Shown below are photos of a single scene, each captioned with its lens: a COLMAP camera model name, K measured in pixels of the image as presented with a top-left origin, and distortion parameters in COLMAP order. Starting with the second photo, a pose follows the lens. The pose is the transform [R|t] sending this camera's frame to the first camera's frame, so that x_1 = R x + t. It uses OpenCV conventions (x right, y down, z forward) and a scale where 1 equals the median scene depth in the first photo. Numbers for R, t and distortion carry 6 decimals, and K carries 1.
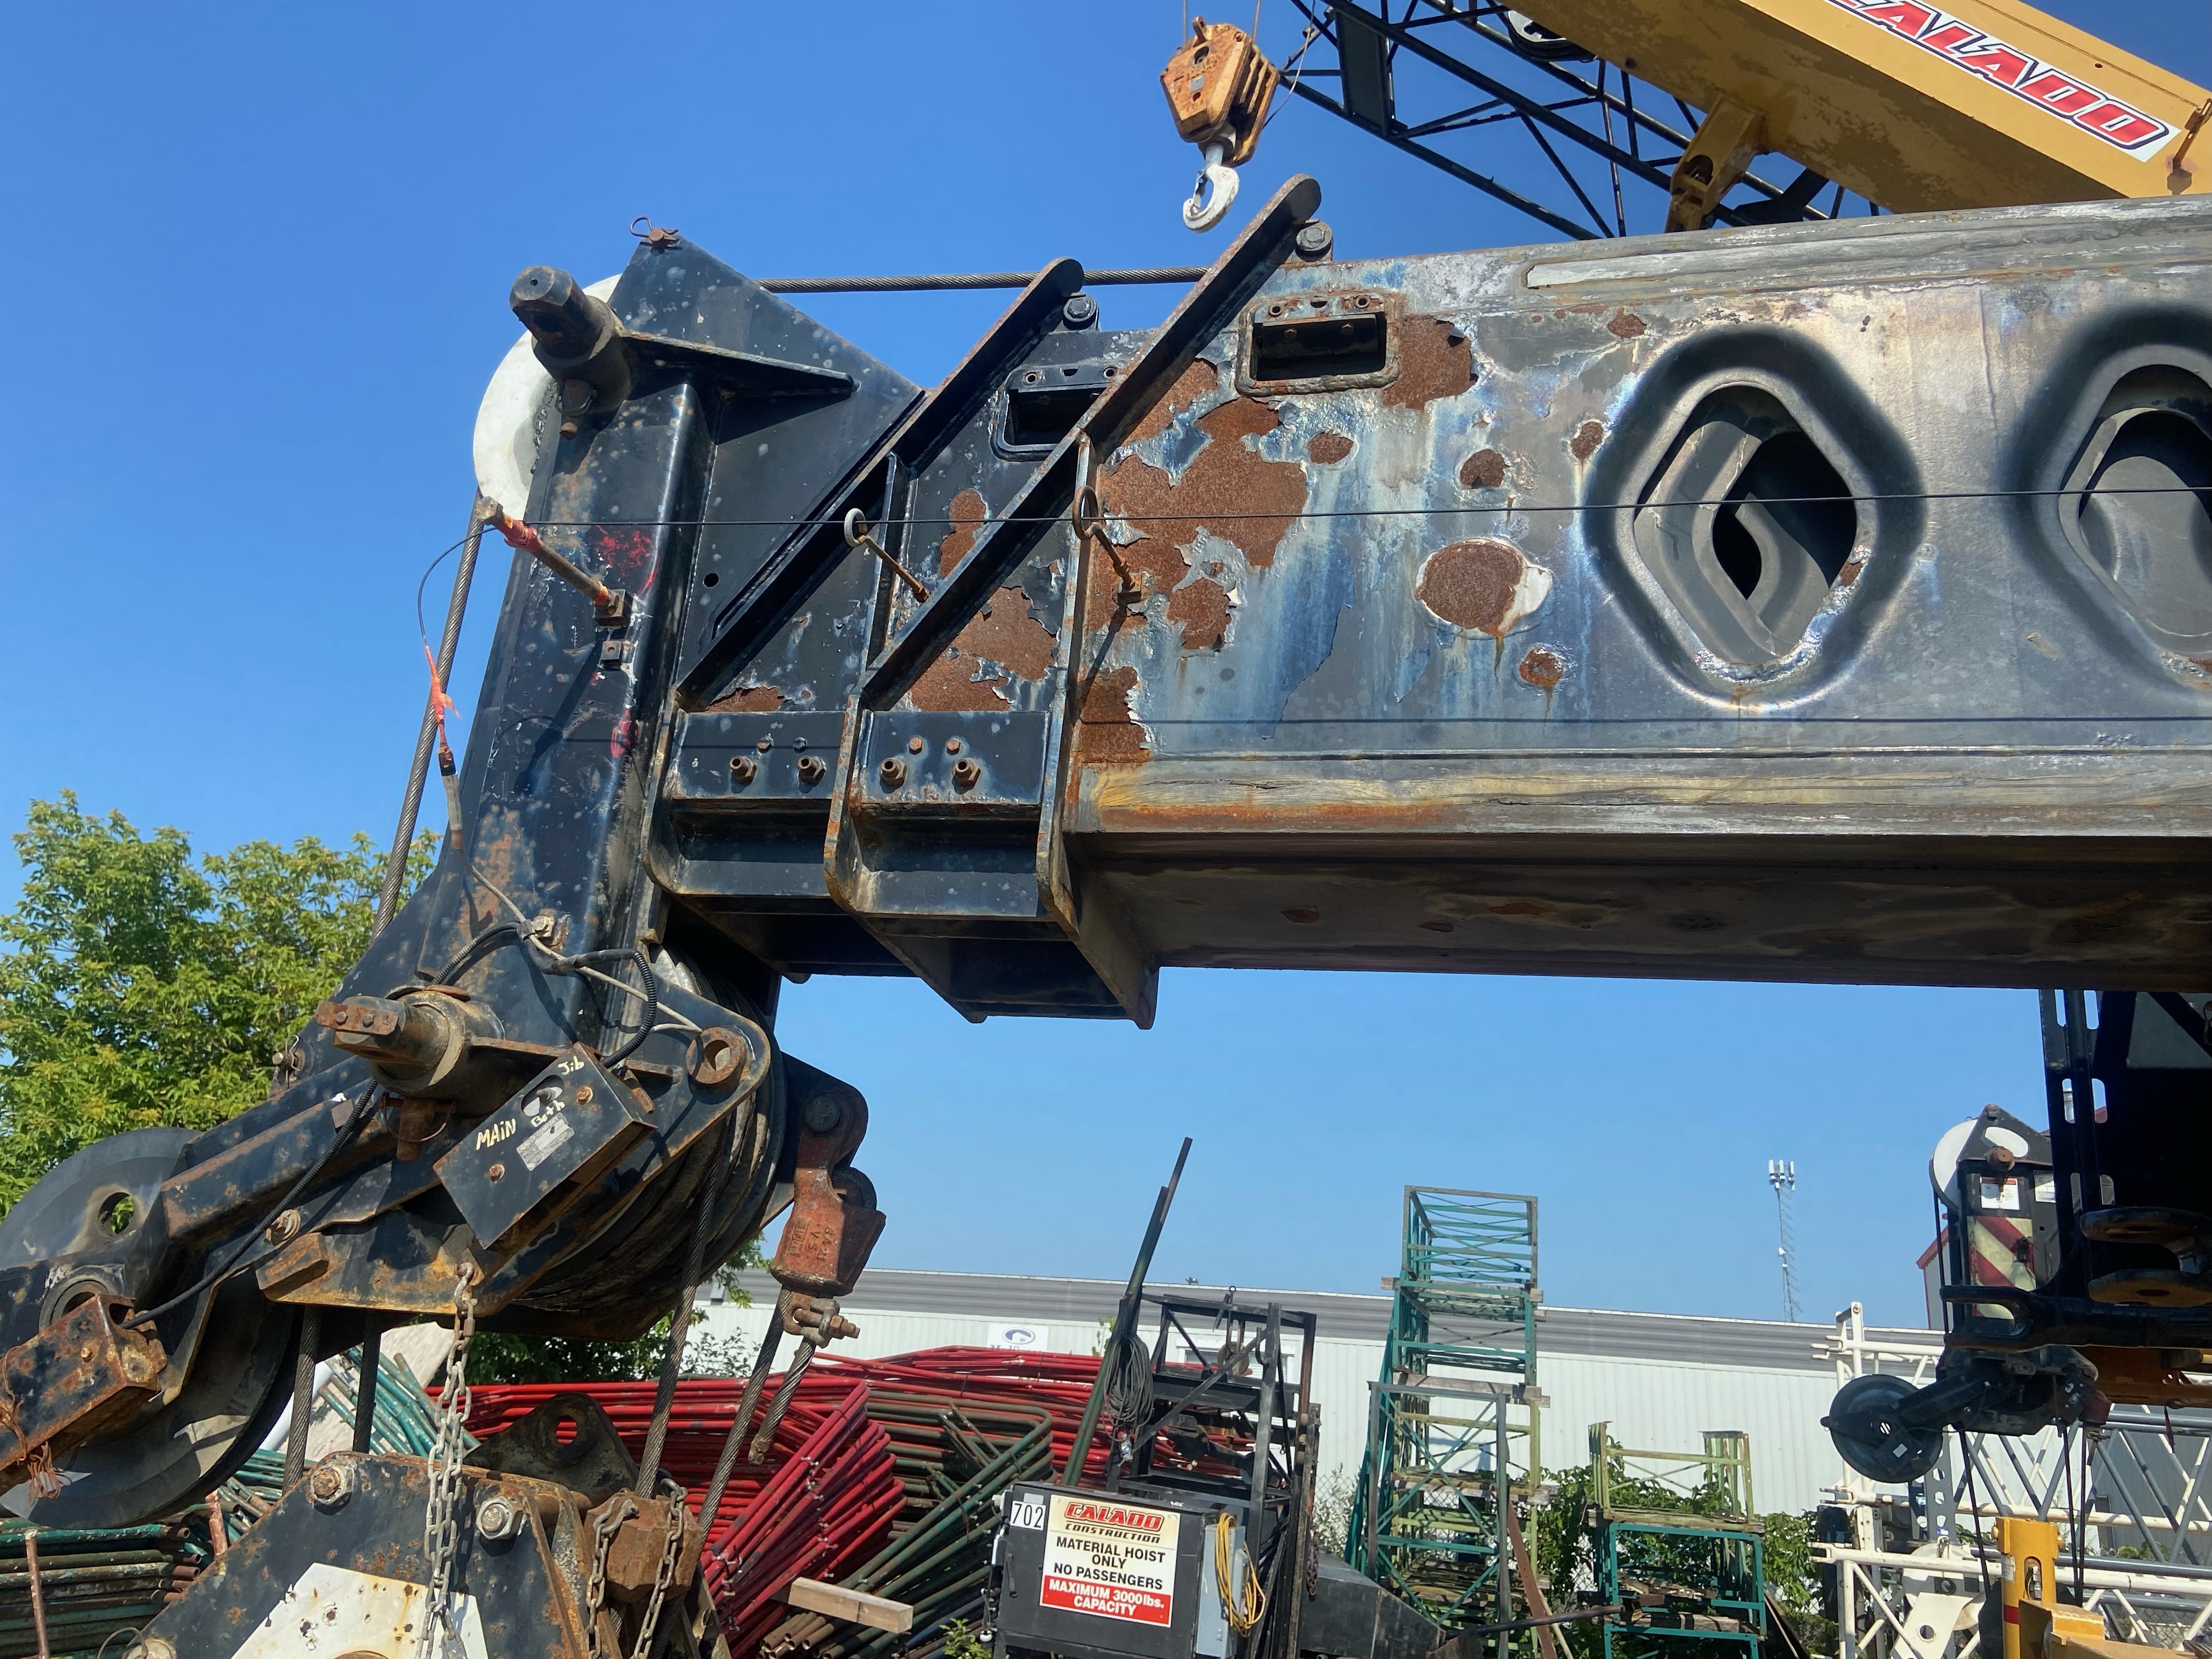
lens RADIAL K [[1685.8, 0, 1108.7], [0, 1685.8, 829.2], [0, 0, 1]] dist [0.115813, -0.143435]
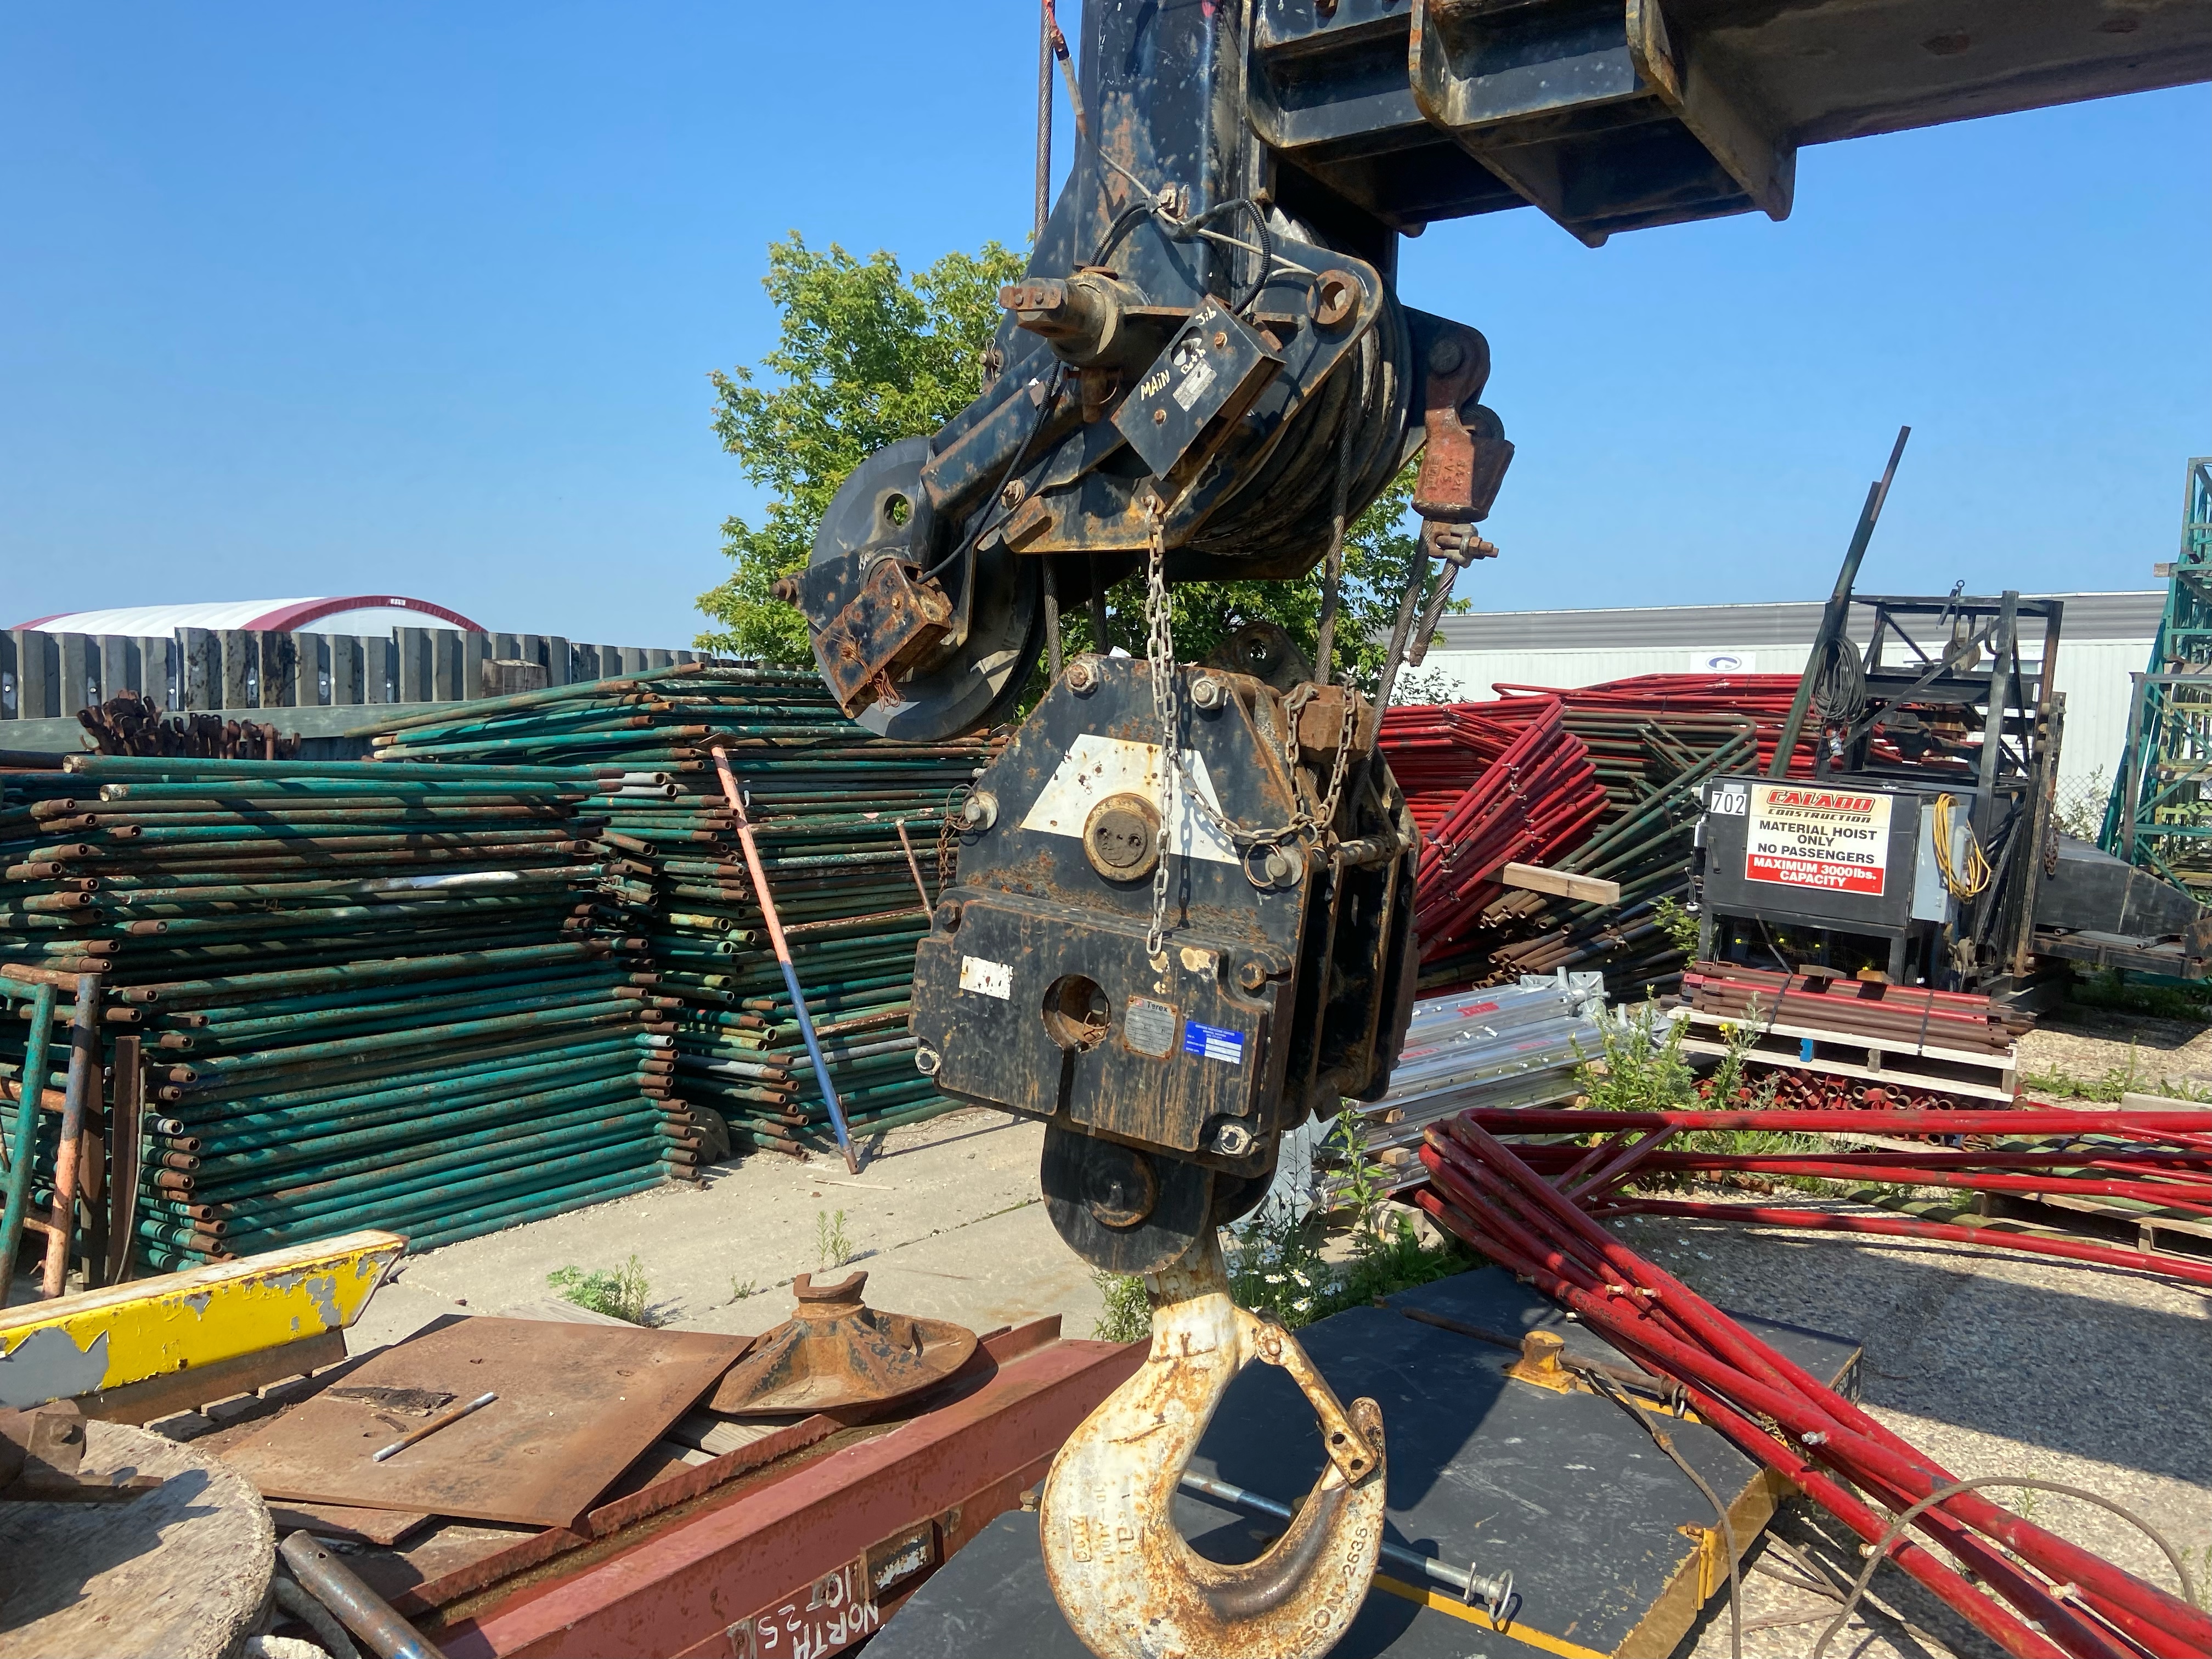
lens RADIAL K [[1685.8, 0, 1124.5], [0, 1685.8, 833.4], [0, 0, 1]] dist [0.115813, -0.143435]
pose [[0.921158, -0.030648, -0.387979, 0.050032], [0.166823, 0.931762, 0.322475, 0.069896], [0.351621, -0.361775, 0.863413, -0.093279]]
